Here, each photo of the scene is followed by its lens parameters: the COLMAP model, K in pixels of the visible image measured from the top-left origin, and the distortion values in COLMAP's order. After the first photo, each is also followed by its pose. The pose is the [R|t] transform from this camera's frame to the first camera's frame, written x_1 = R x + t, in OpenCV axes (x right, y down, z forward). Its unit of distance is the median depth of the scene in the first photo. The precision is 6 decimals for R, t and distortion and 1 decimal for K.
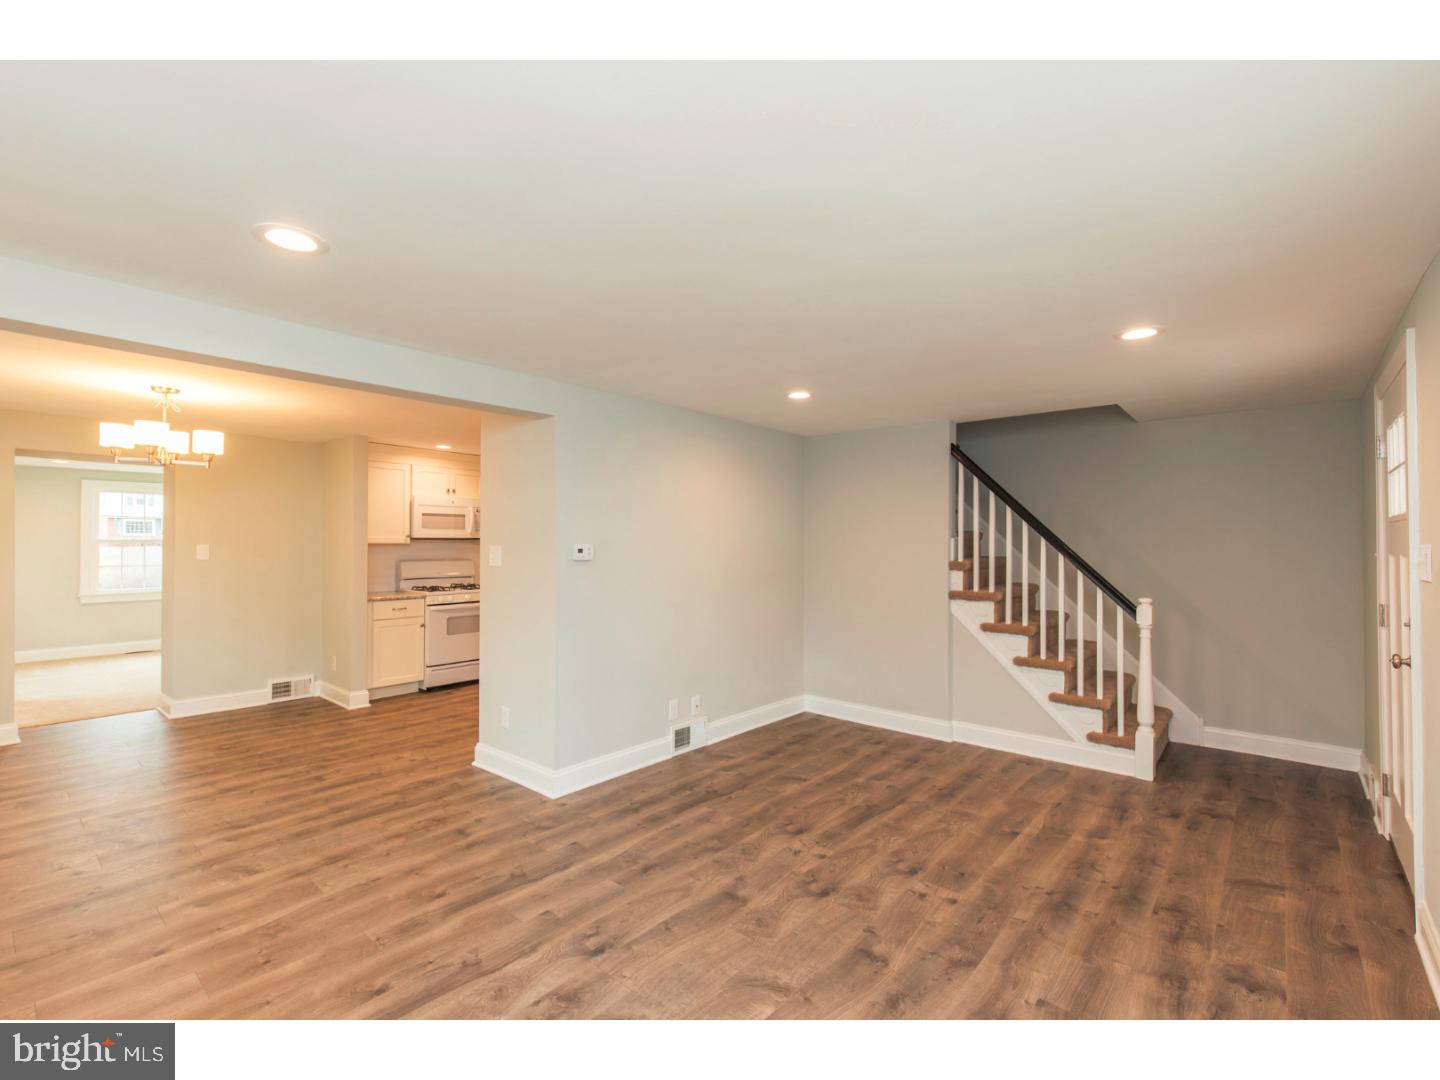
lens RADIAL K [[650.0, 0, 721.3], [0, 650.0, 541.8], [0, 0, 1]] dist [0.009131, -0.000341]
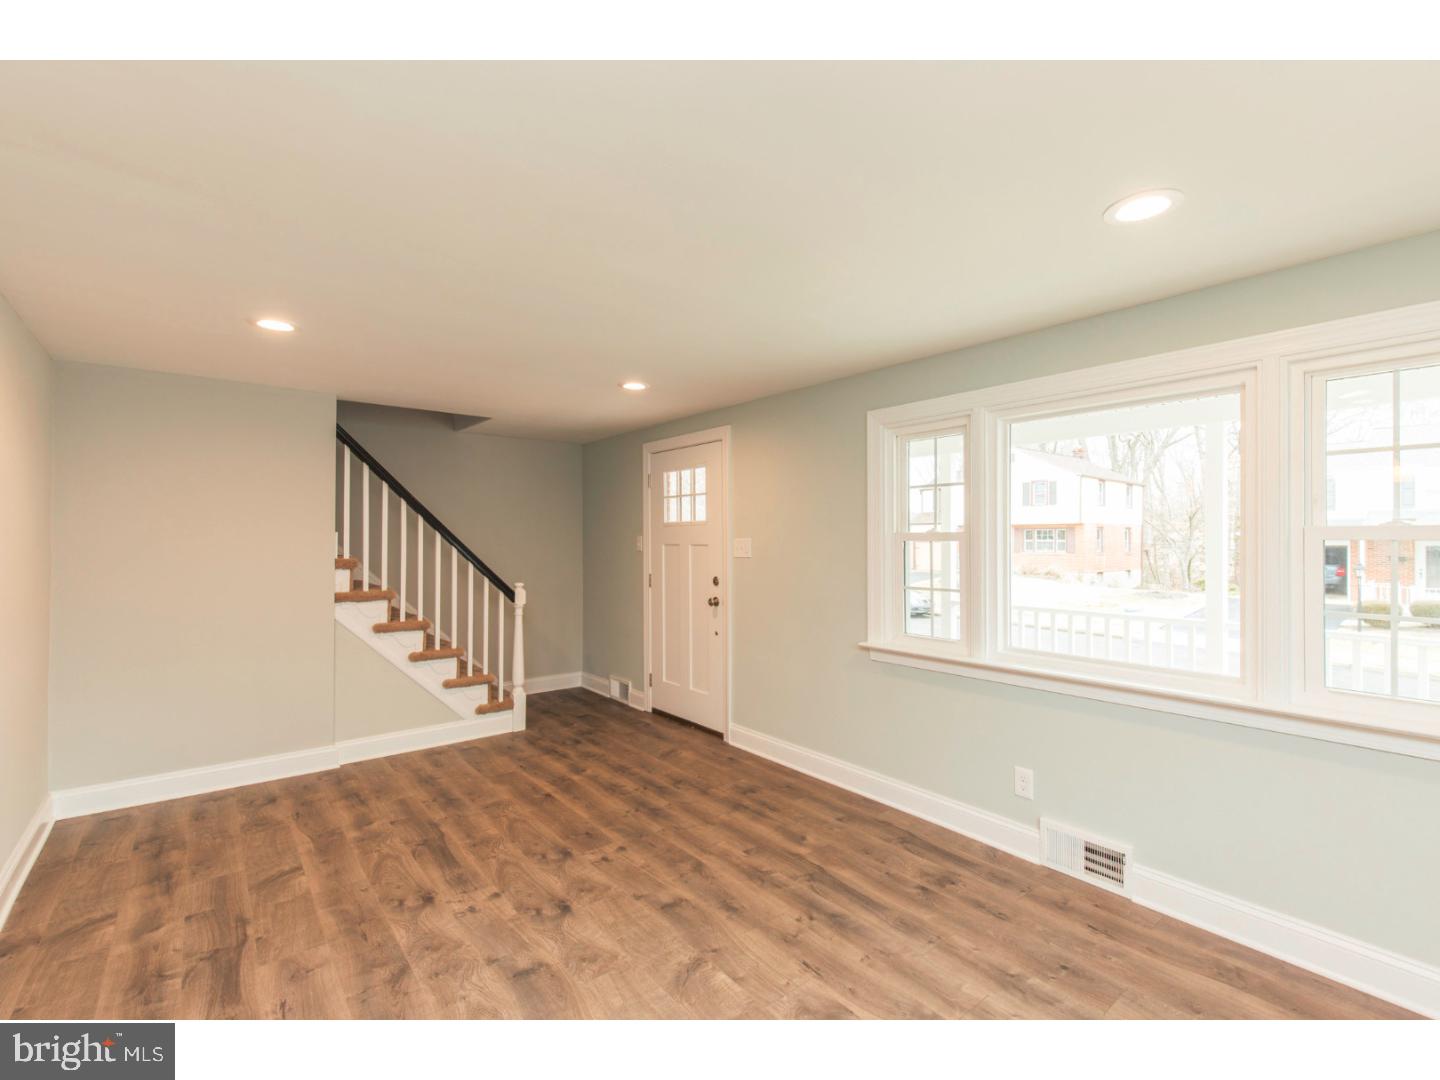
lens RADIAL K [[650.0, 0, 727.2], [0, 650.0, 538.0], [0, 0, 1]] dist [0.009131, -0.000341]
pose [[0.175203, 0.001105, 0.984532, -0.528764], [-0.004634, 0.999989, -0.000298, 0.000108], [-0.984521, -0.004510, 0.175206, 0.435134]]
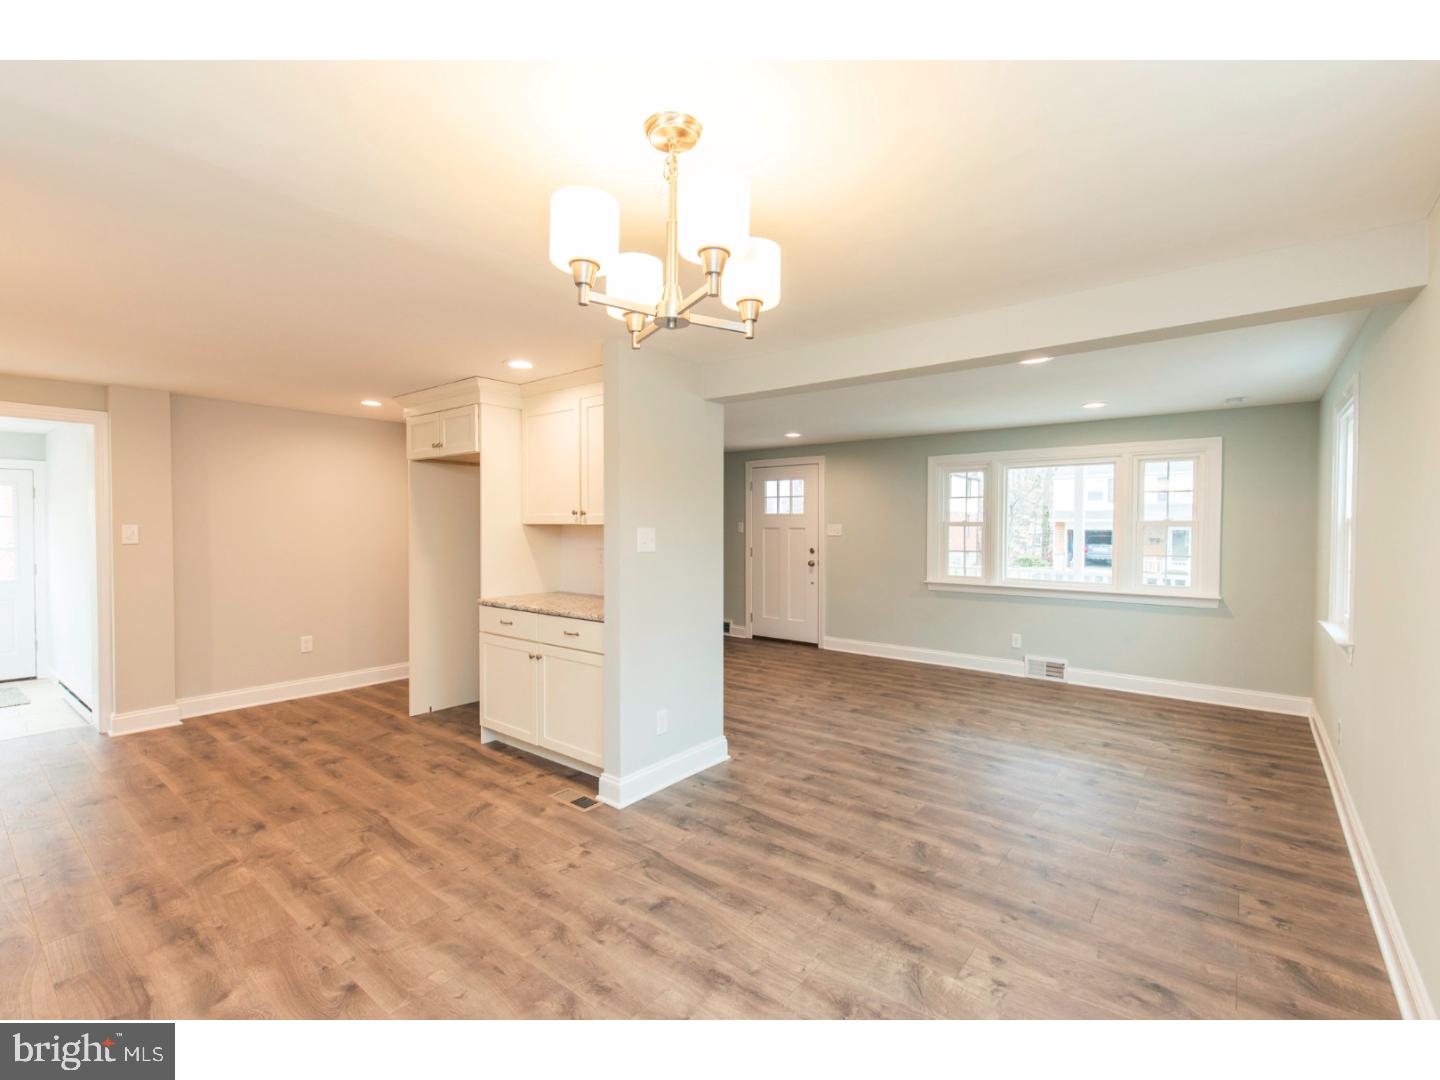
lens RADIAL K [[650.0, 0, 719.6], [0, 650.0, 535.4], [0, 0, 1]] dist [0.009131, -0.000341]
pose [[-0.035555, -0.016802, 0.999226, -1.322199], [-0.004223, 0.999852, 0.016662, 0.002607], [-0.999359, -0.003627, -0.035620, 1.040136]]
